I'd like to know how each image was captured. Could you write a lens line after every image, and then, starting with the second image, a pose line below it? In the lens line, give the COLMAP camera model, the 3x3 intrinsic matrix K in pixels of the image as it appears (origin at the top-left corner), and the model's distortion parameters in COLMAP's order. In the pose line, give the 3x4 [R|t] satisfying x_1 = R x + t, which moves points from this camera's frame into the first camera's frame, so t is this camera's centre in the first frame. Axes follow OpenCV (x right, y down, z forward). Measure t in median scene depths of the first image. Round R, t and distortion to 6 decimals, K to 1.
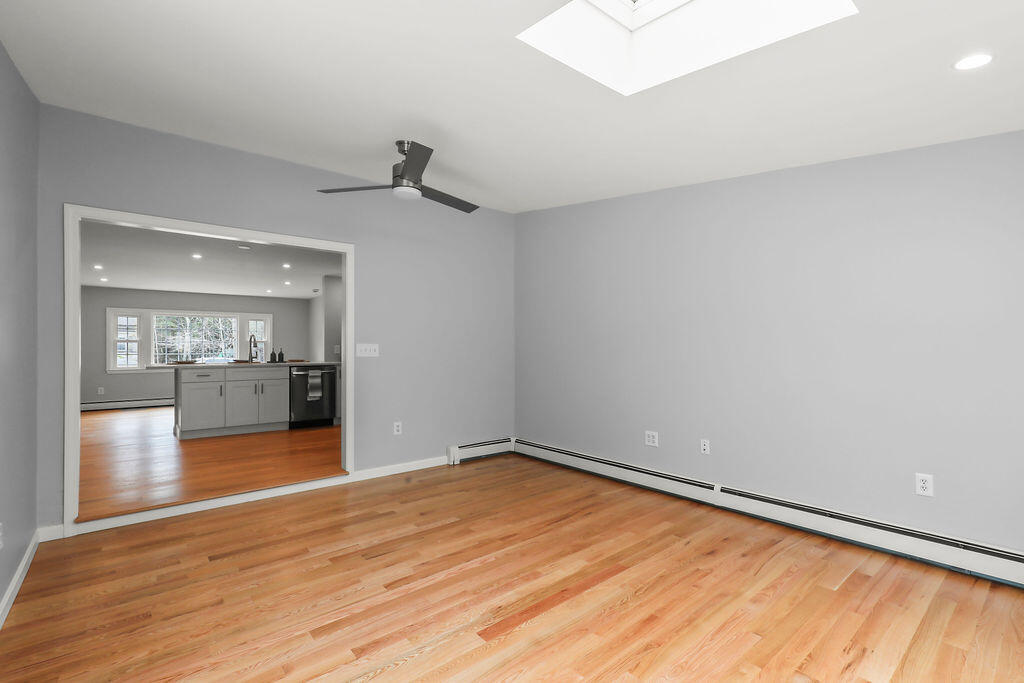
lens RADIAL K [[467.1, 0, 510.0], [0, 467.1, 341.4], [0, 0, 1]] dist [-0.003268, 0.000551]
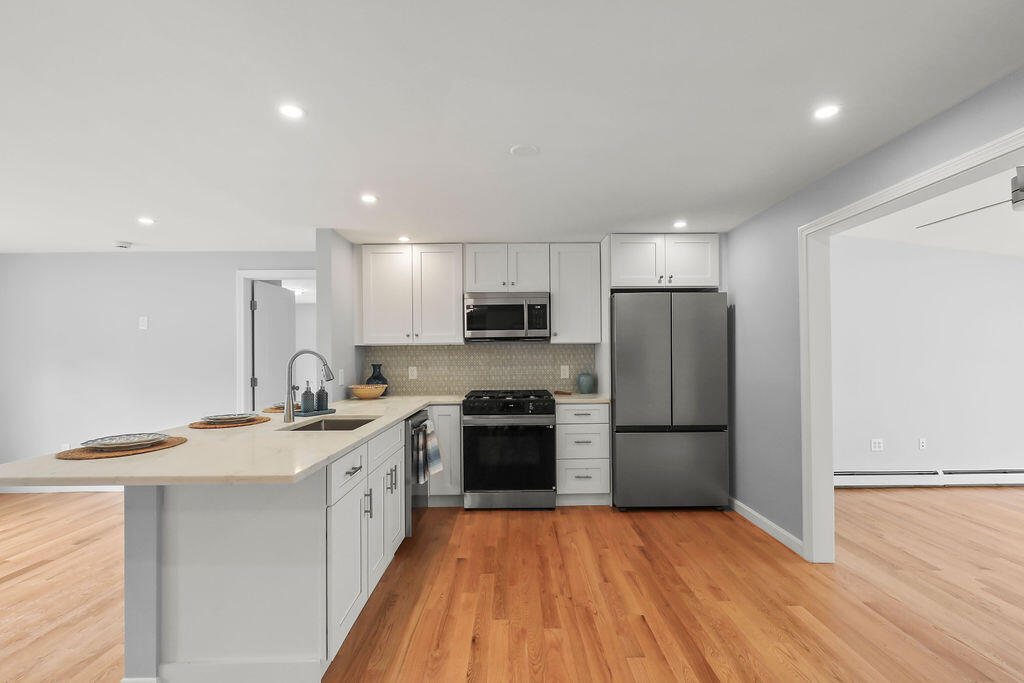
lens RADIAL K [[467.1, 0, 510.0], [0, 467.1, 352.6], [0, 0, 1]] dist [-0.003268, 0.000551]
pose [[0.629651, 0.008155, 0.776835, -1.299949], [-0.002378, 0.999960, -0.008570, -0.013580], [-0.776875, 0.003549, 0.629645, 1.059650]]
